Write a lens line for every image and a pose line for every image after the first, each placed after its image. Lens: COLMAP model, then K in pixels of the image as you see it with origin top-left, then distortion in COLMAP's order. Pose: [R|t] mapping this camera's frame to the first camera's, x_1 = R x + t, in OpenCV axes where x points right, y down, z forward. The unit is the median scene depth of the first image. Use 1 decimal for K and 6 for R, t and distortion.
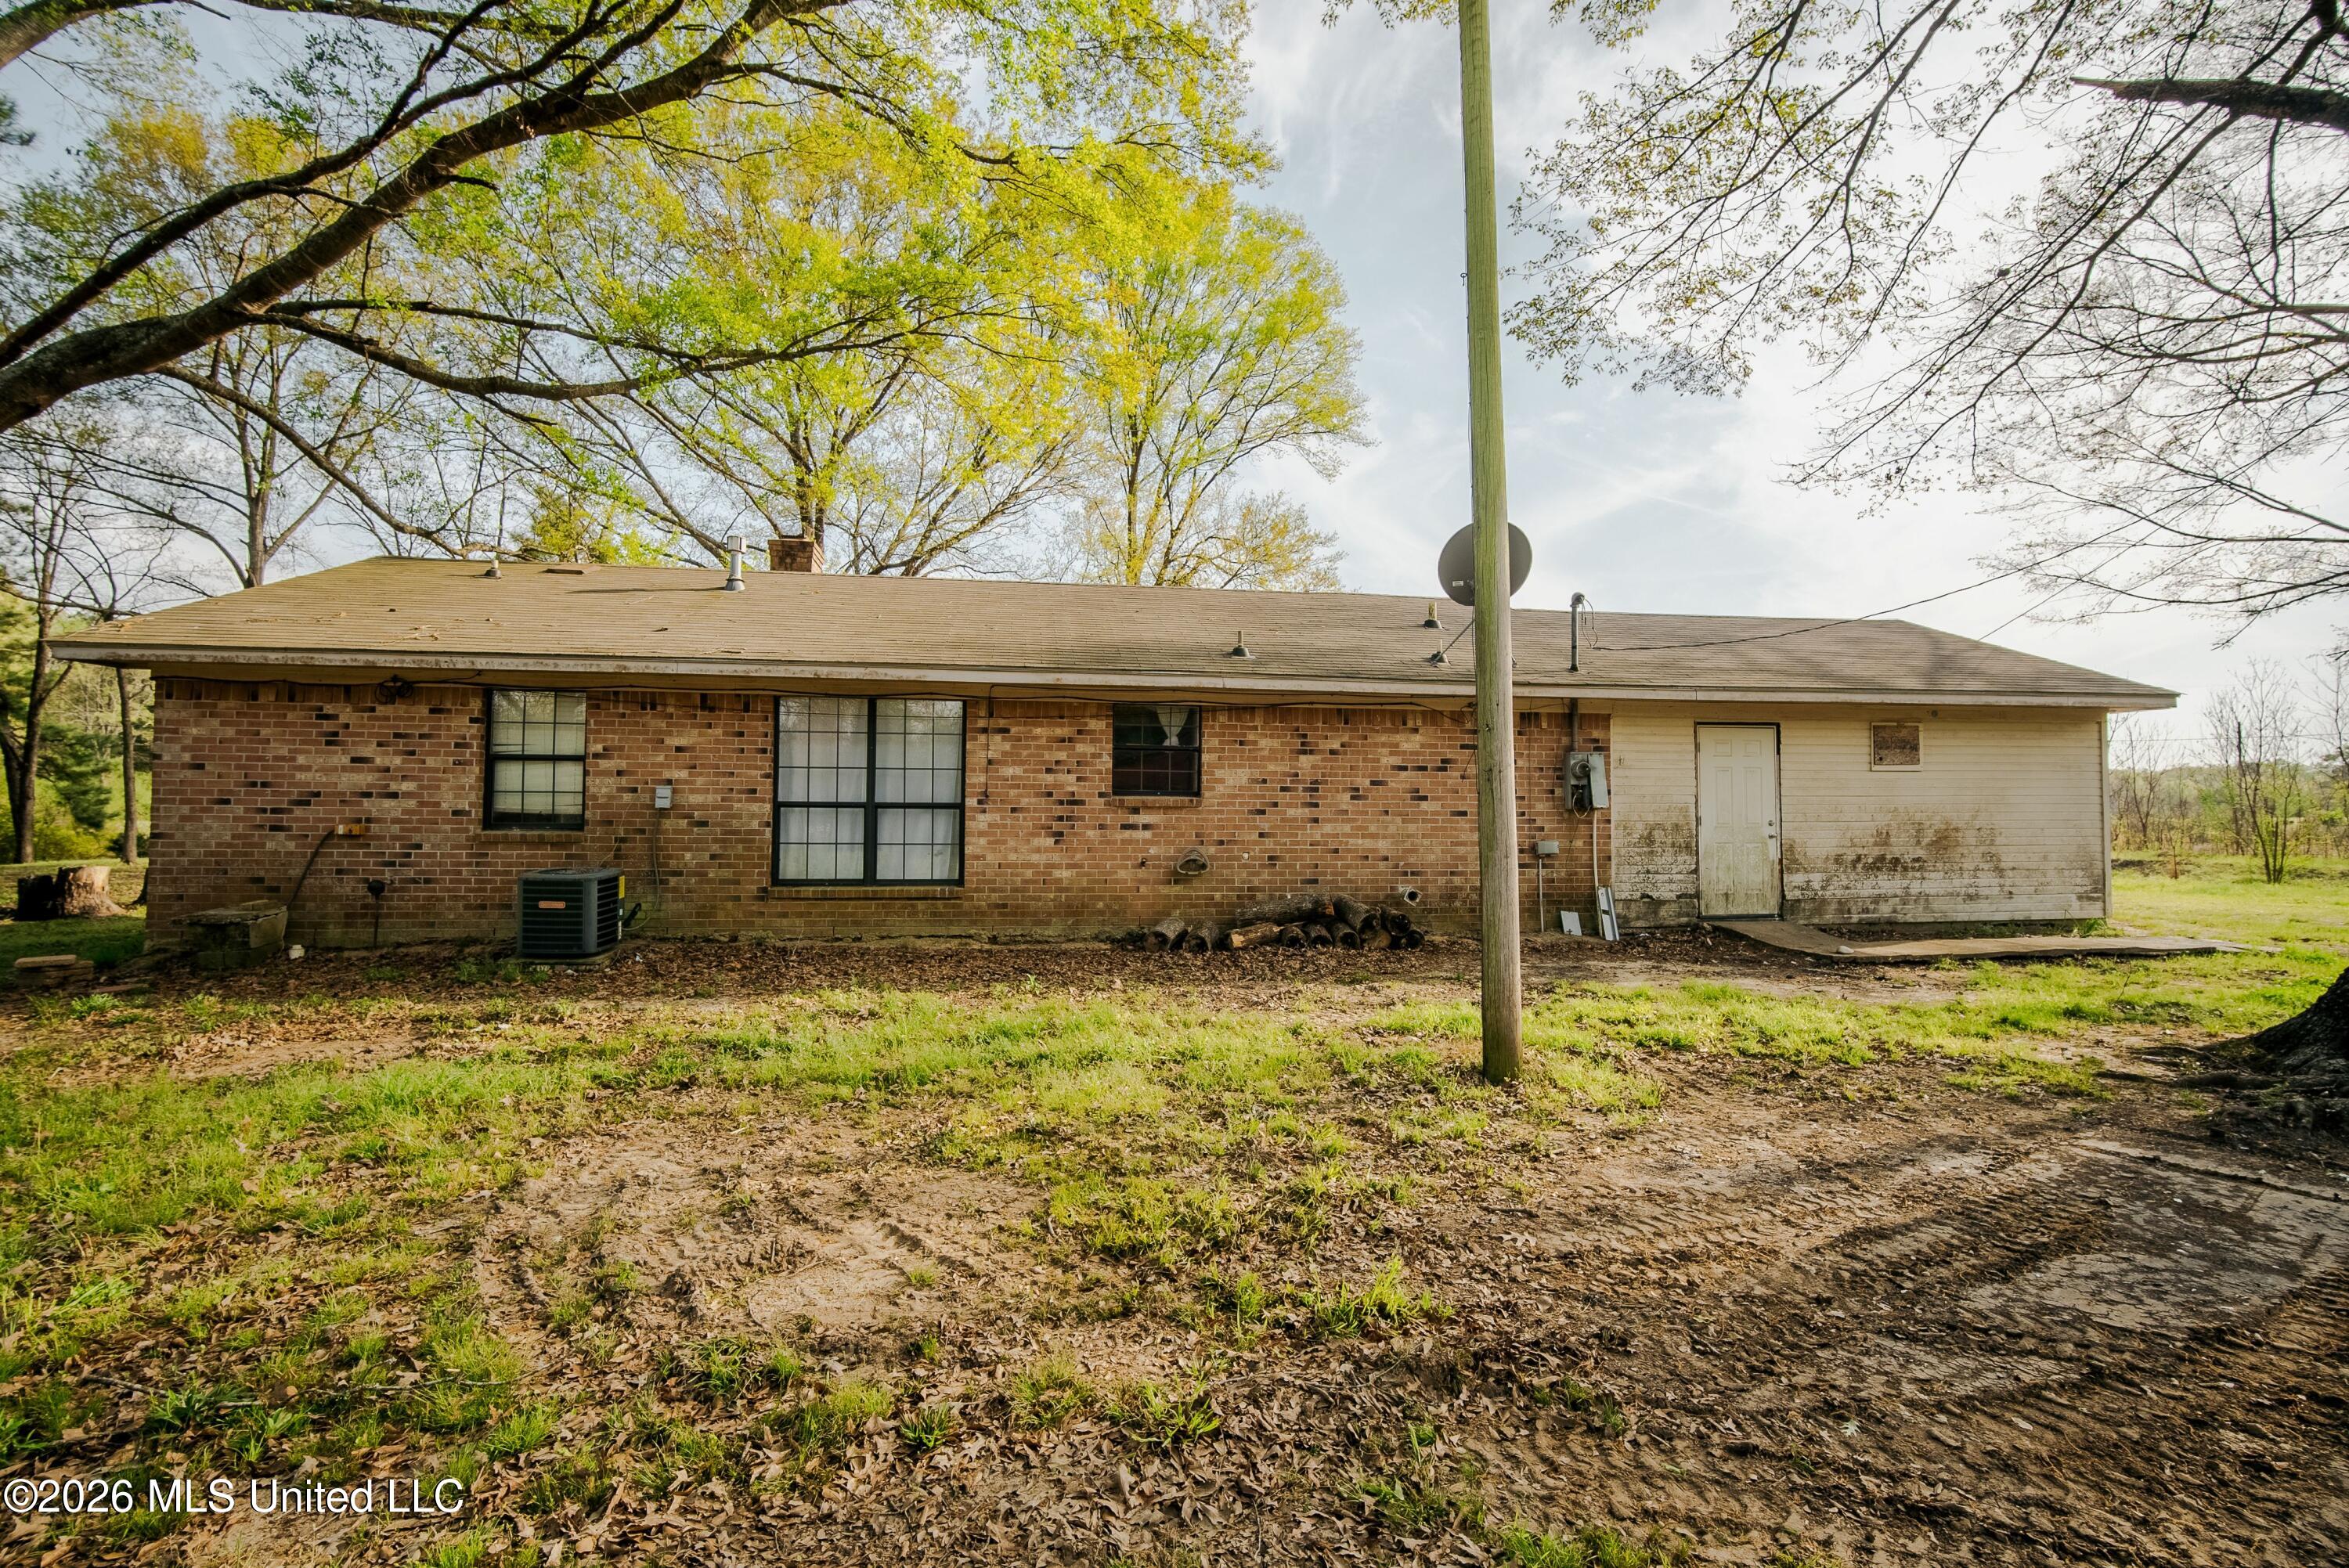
lens RADIAL K [[1022.1, 0, 1169.1], [0, 1022.1, 782.6], [0, 0, 1]] dist [-0.004553, 0.000161]
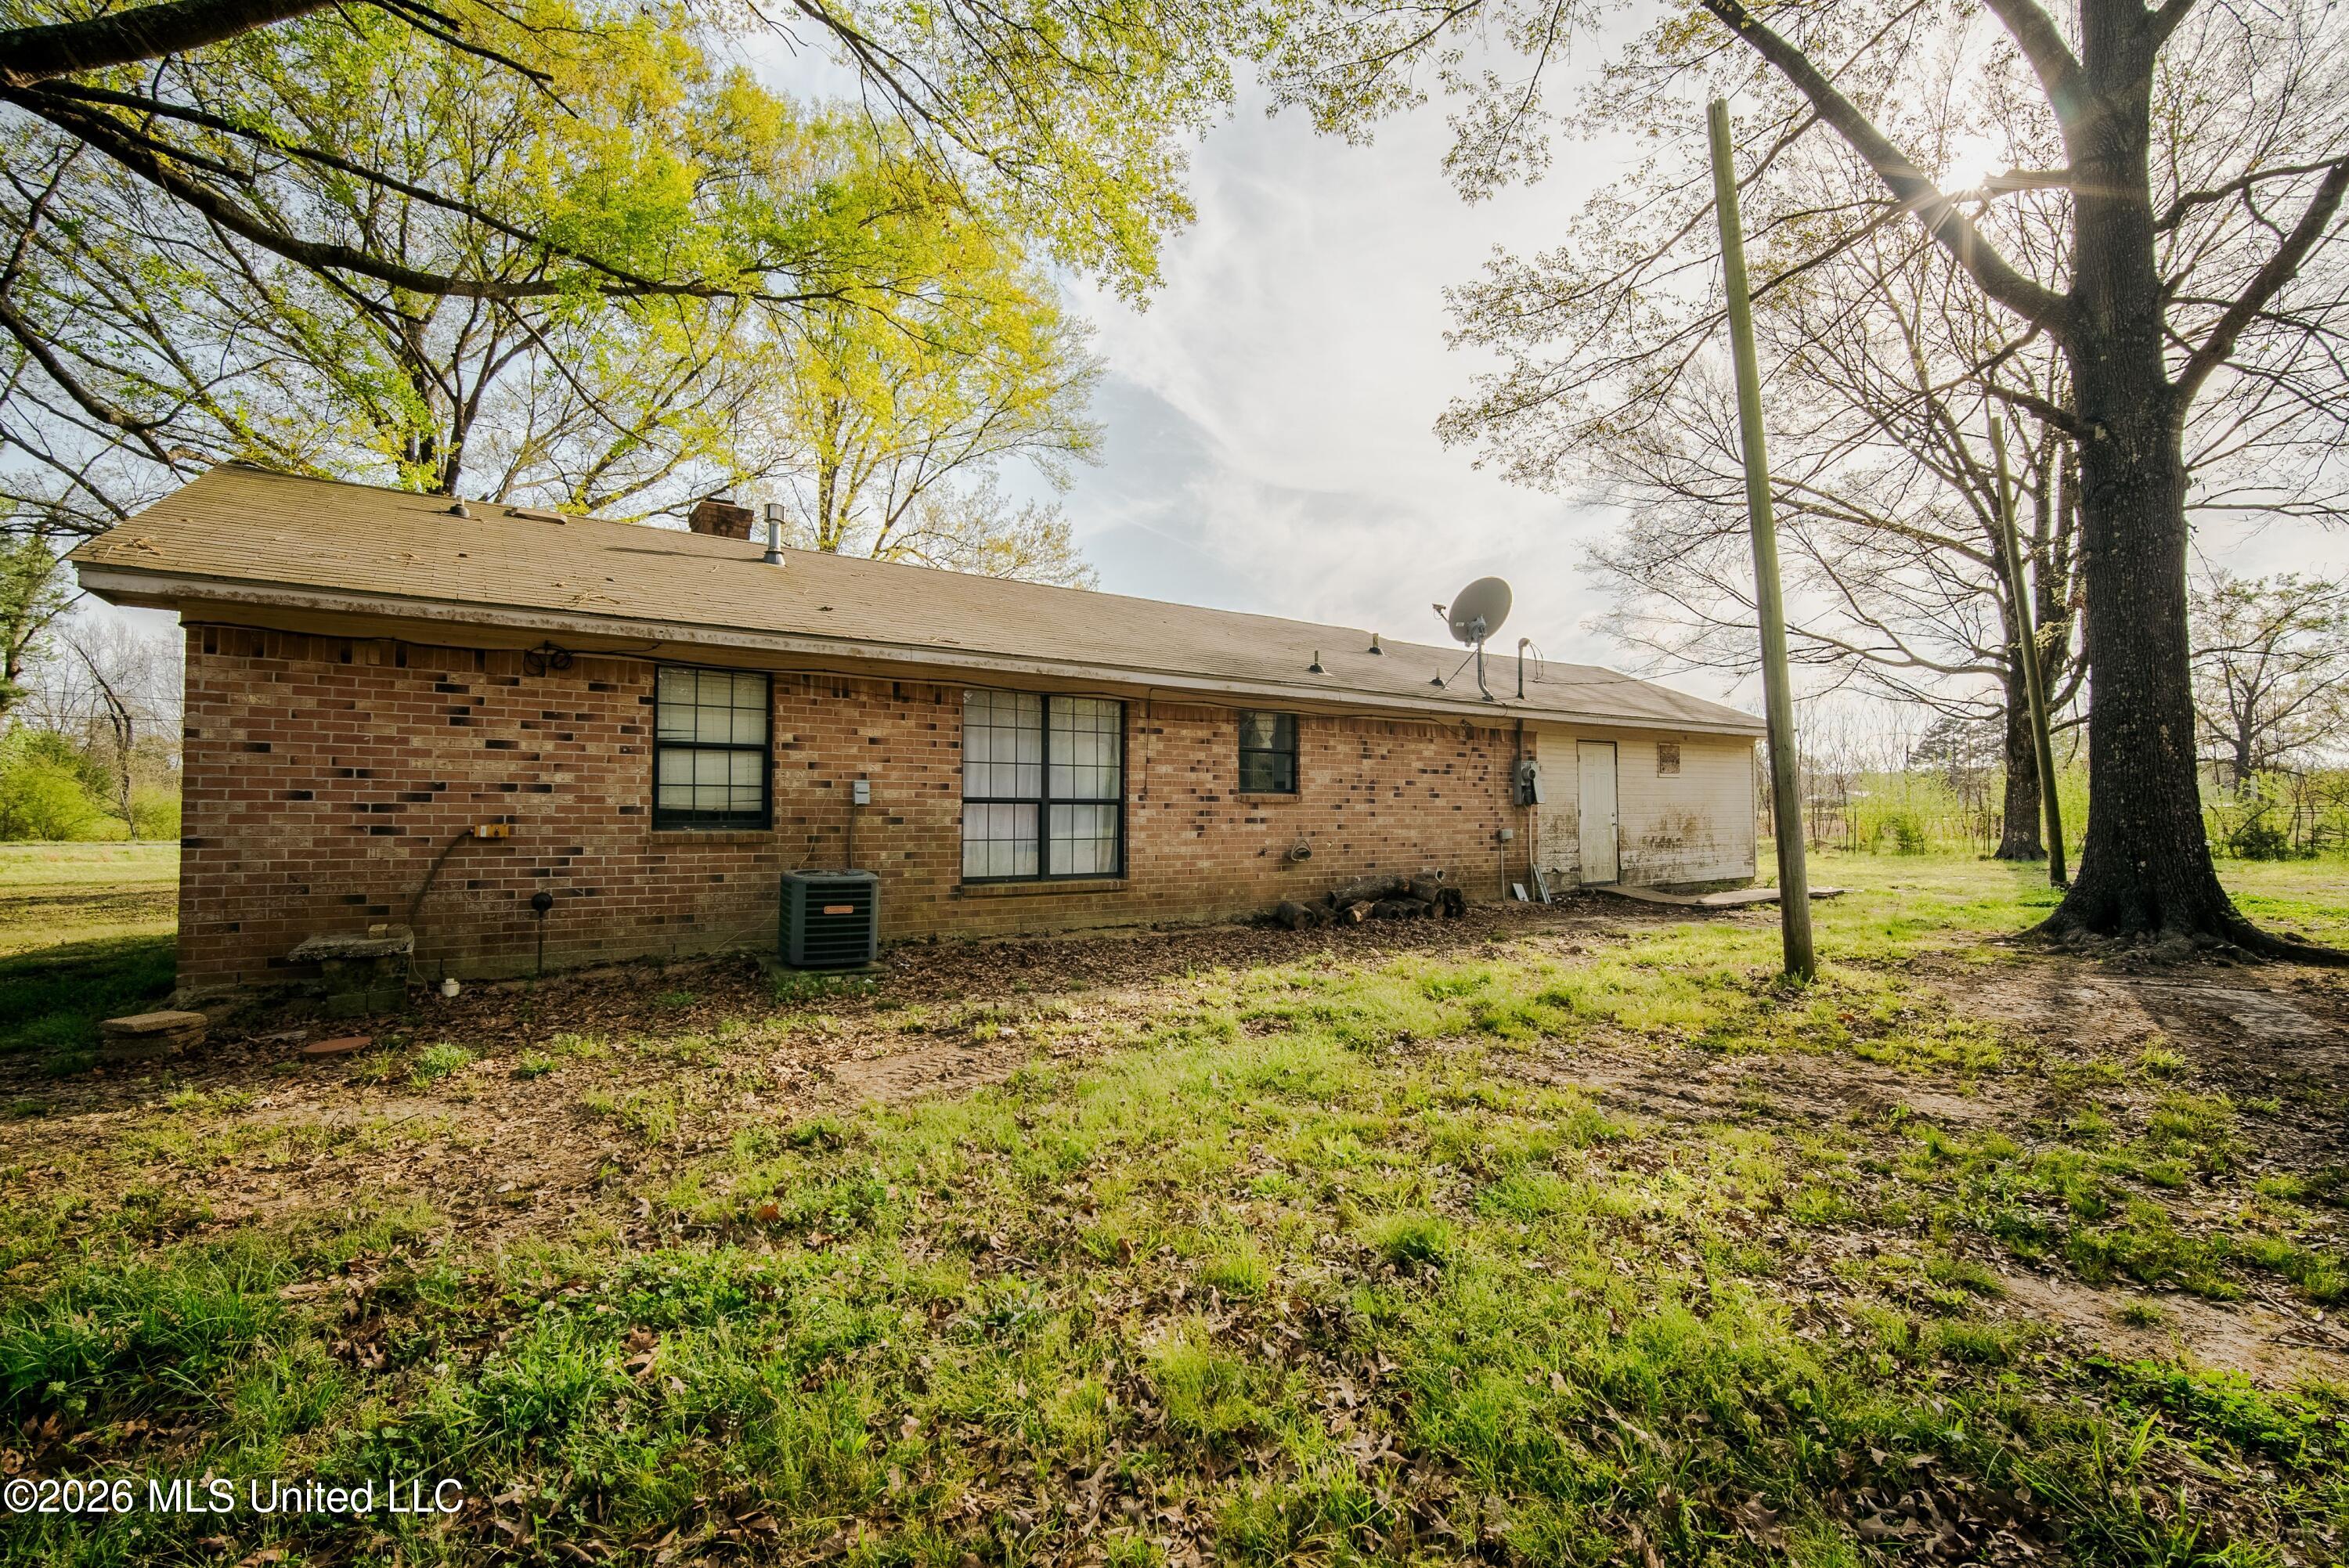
lens RADIAL K [[1022.1, 0, 1169.1], [0, 1022.1, 782.6], [0, 0, 1]] dist [-0.004553, 0.000161]
pose [[0.893335, 0.008261, 0.449316, -0.651361], [-0.008584, 0.999962, -0.001317, 0.004278], [-0.449310, -0.002680, 0.893372, 0.045859]]
